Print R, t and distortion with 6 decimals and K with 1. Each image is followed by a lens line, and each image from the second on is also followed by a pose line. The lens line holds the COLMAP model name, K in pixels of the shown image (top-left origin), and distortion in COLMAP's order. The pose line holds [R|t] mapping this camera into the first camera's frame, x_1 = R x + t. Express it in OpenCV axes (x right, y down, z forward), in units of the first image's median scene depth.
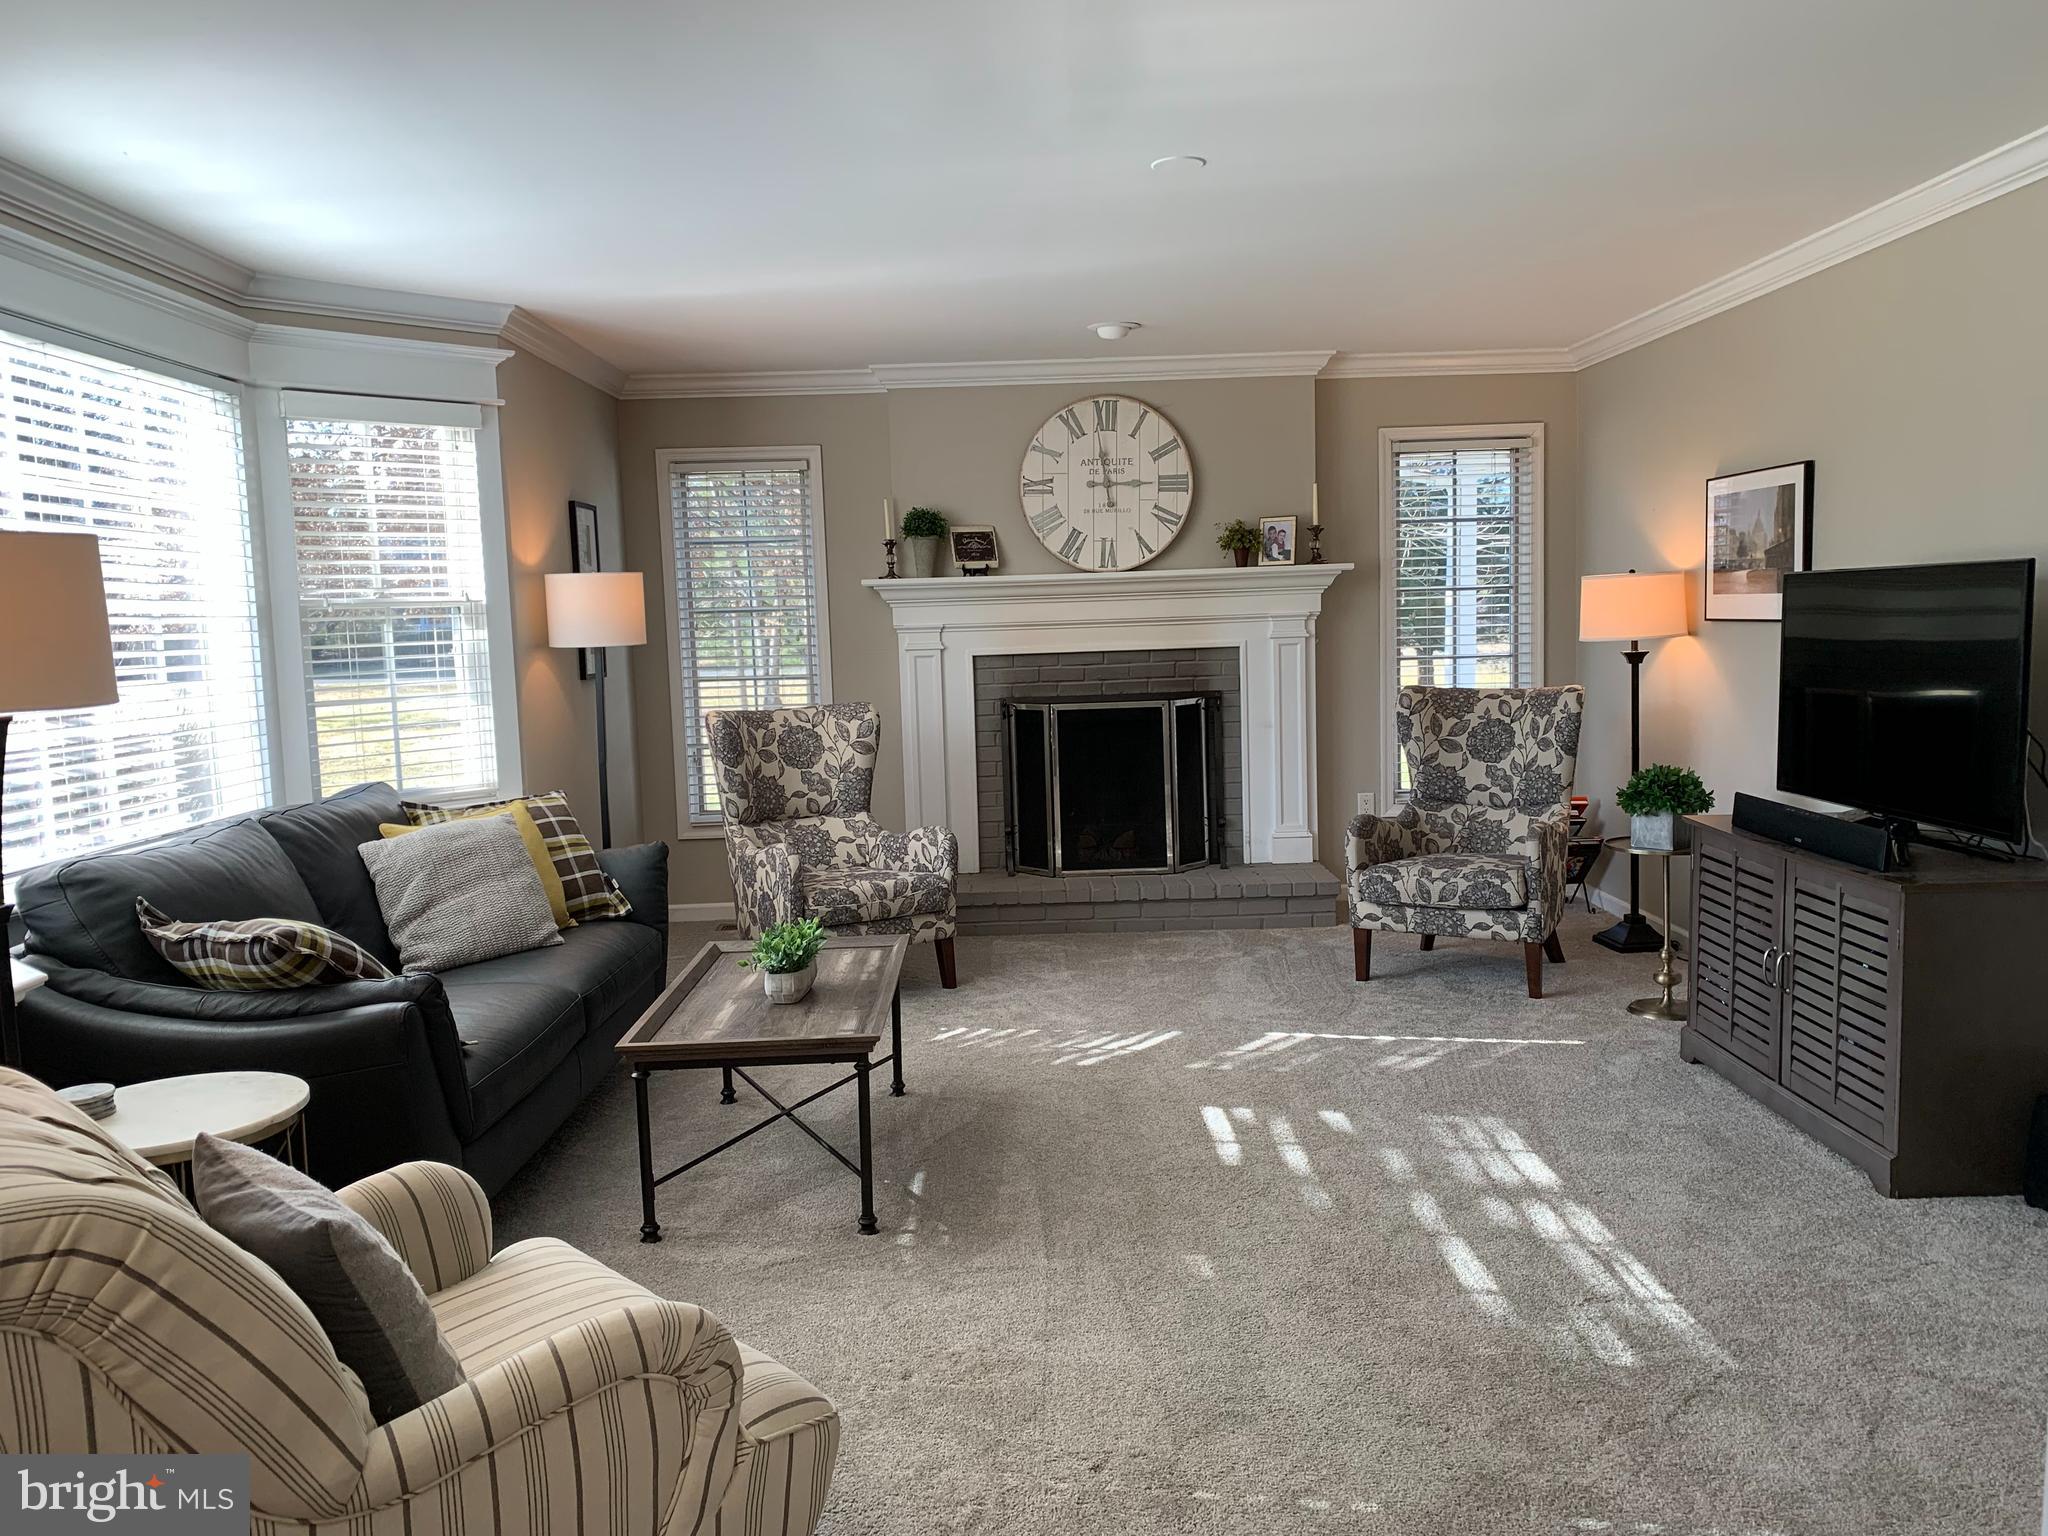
lens RADIAL K [[1540.3, 0, 1008.9], [0, 1540.3, 763.8], [0, 0, 1]] dist [0.111871, -0.138339]
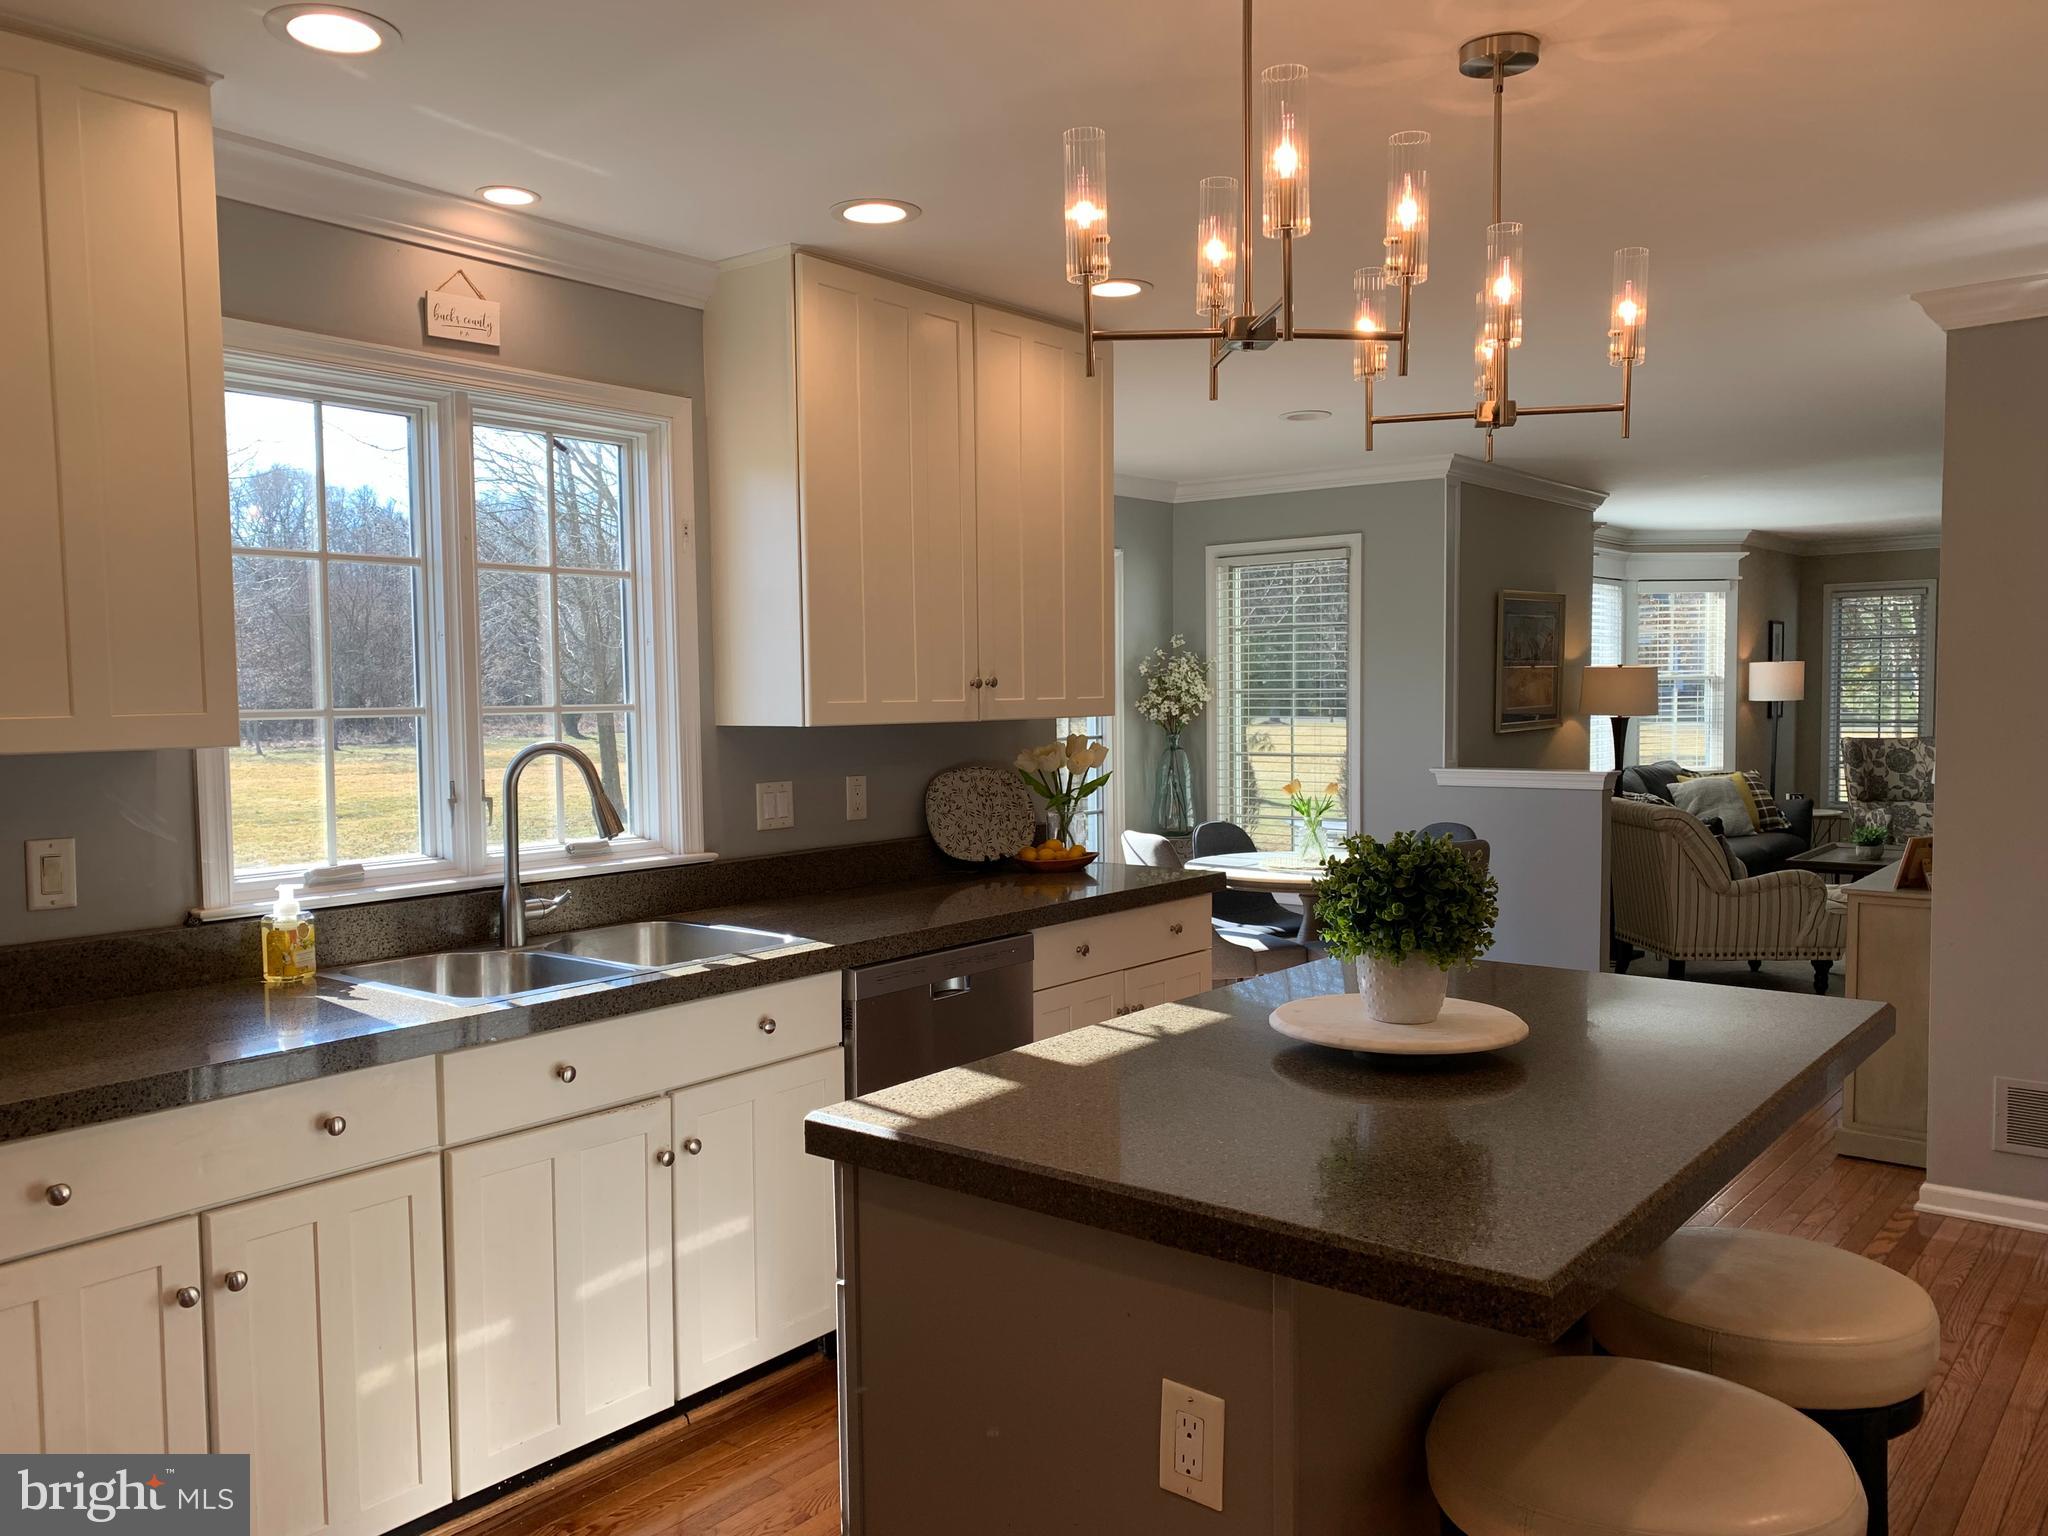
lens RADIAL K [[1549.3, 0, 982.9], [0, 1549.3, 791.9], [0, 0, 1]] dist [-0.001591, -0.002229]
pose [[0.755428, 0.062096, -0.652283, 0.210729], [-0.069962, 0.997452, 0.013930, 0.068346], [0.651486, 0.035111, 0.757848, -0.936598]]
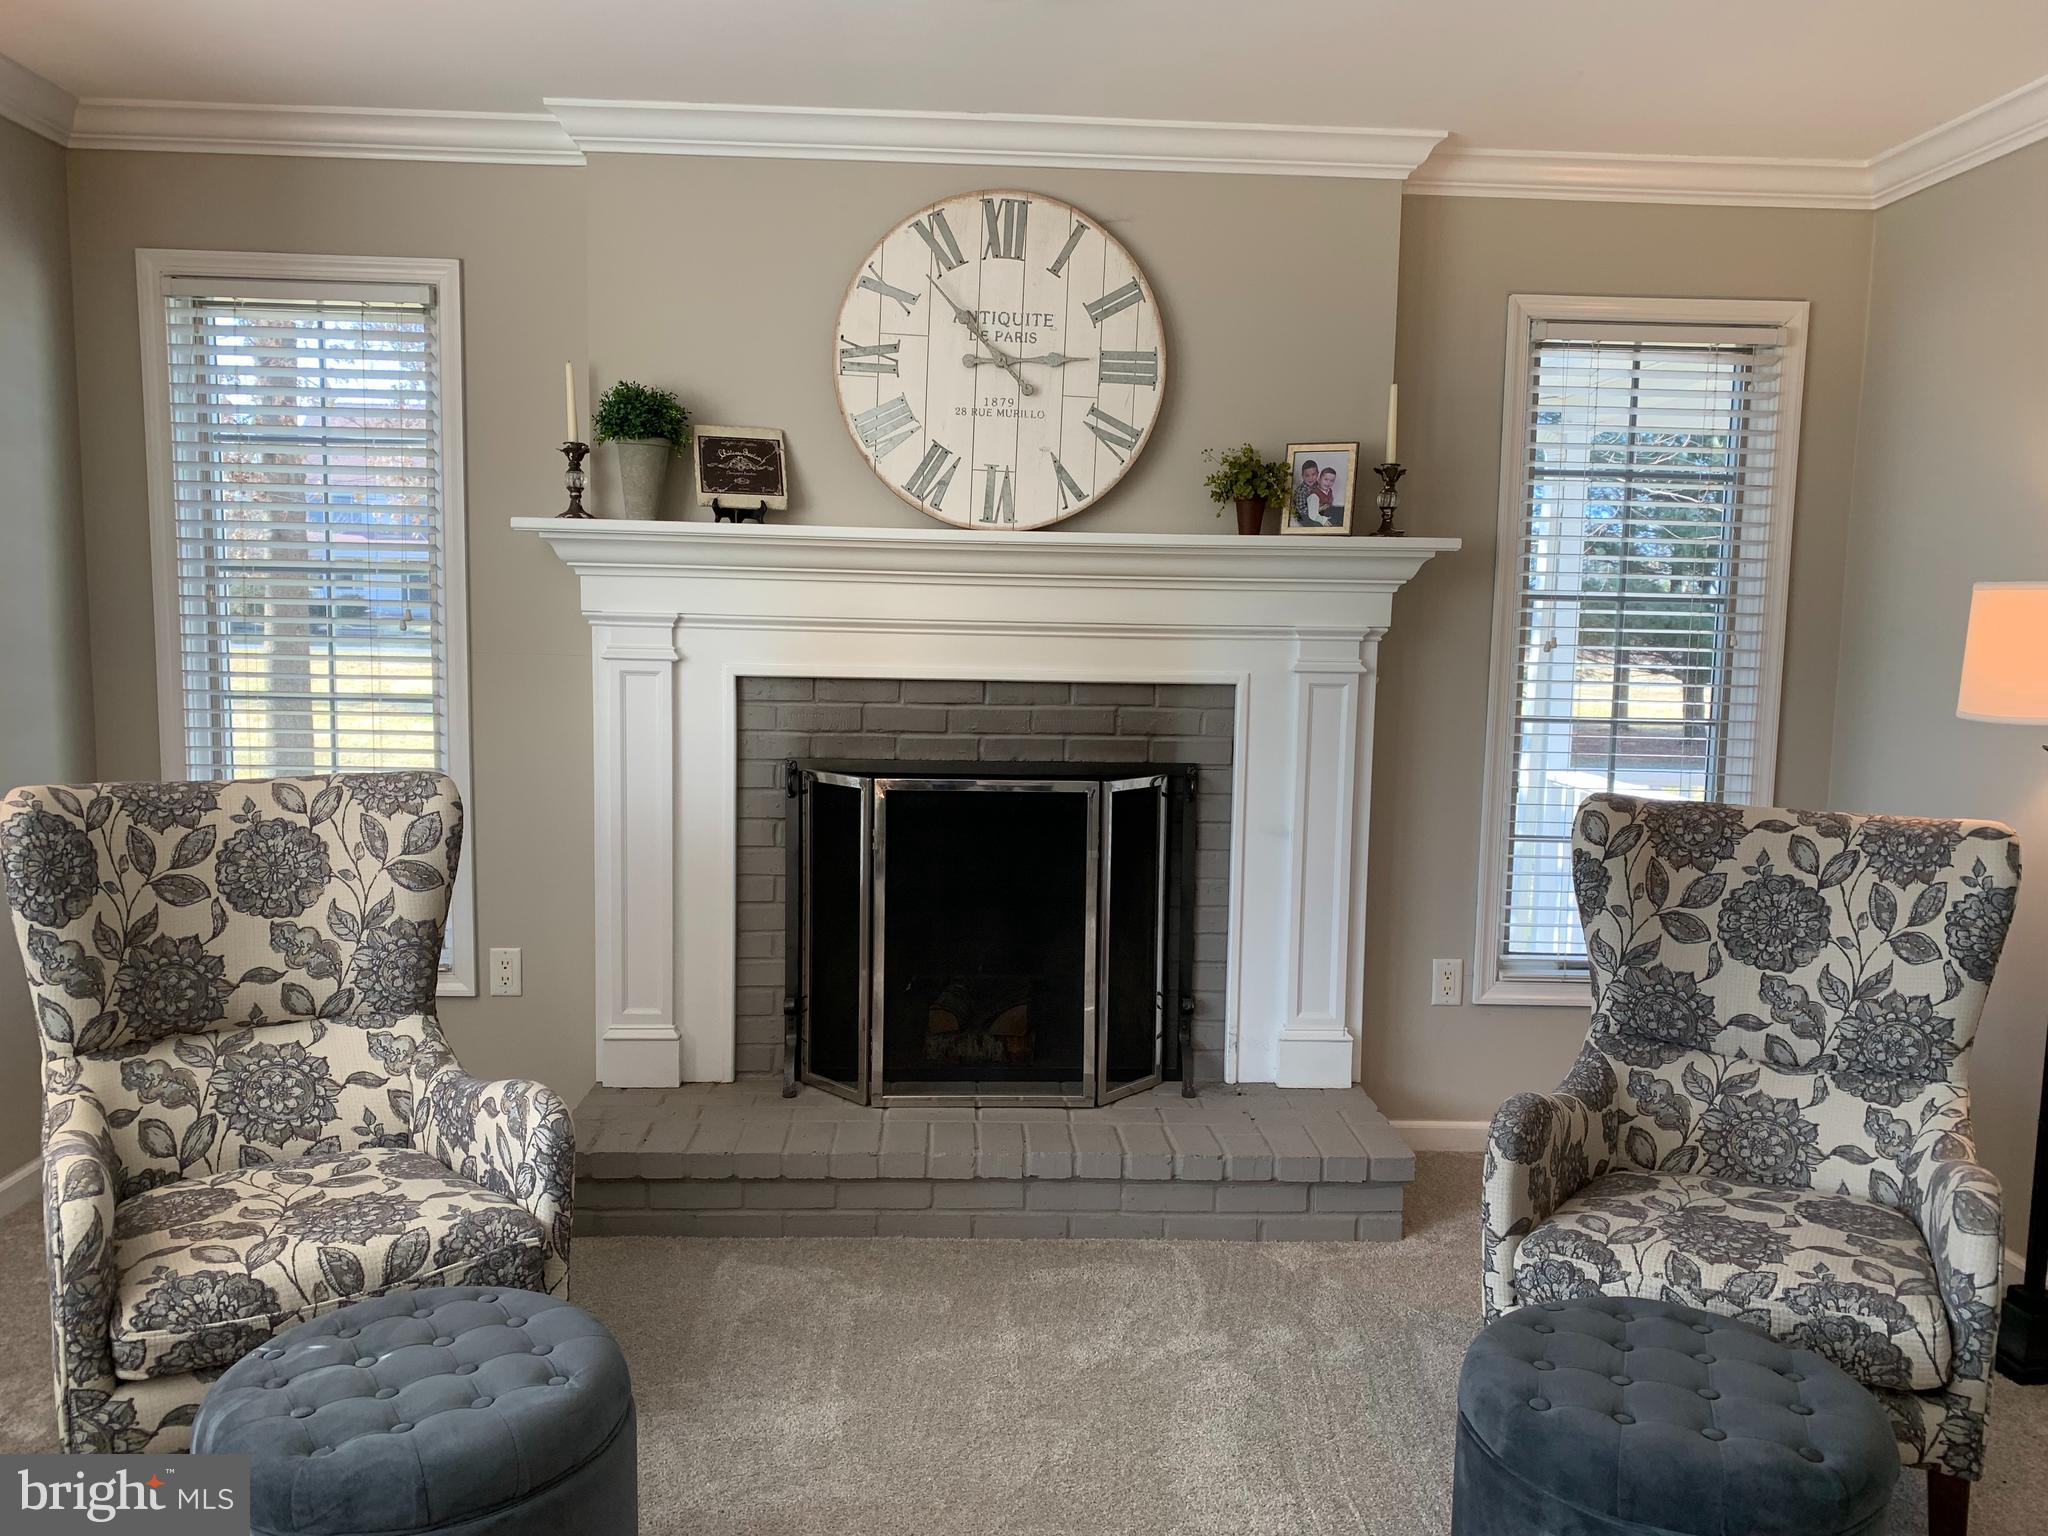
lens RADIAL K [[1553.0, 0, 1021.2], [0, 1553.0, 780.2], [0, 0, 1]] dist [0.008404, 0.010958]
pose [[0.997957, 0.047038, 0.043235, 0.057532], [-0.047521, 0.998818, 0.010197, -0.048357], [-0.042704, -0.012231, 0.999013, 0.505859]]
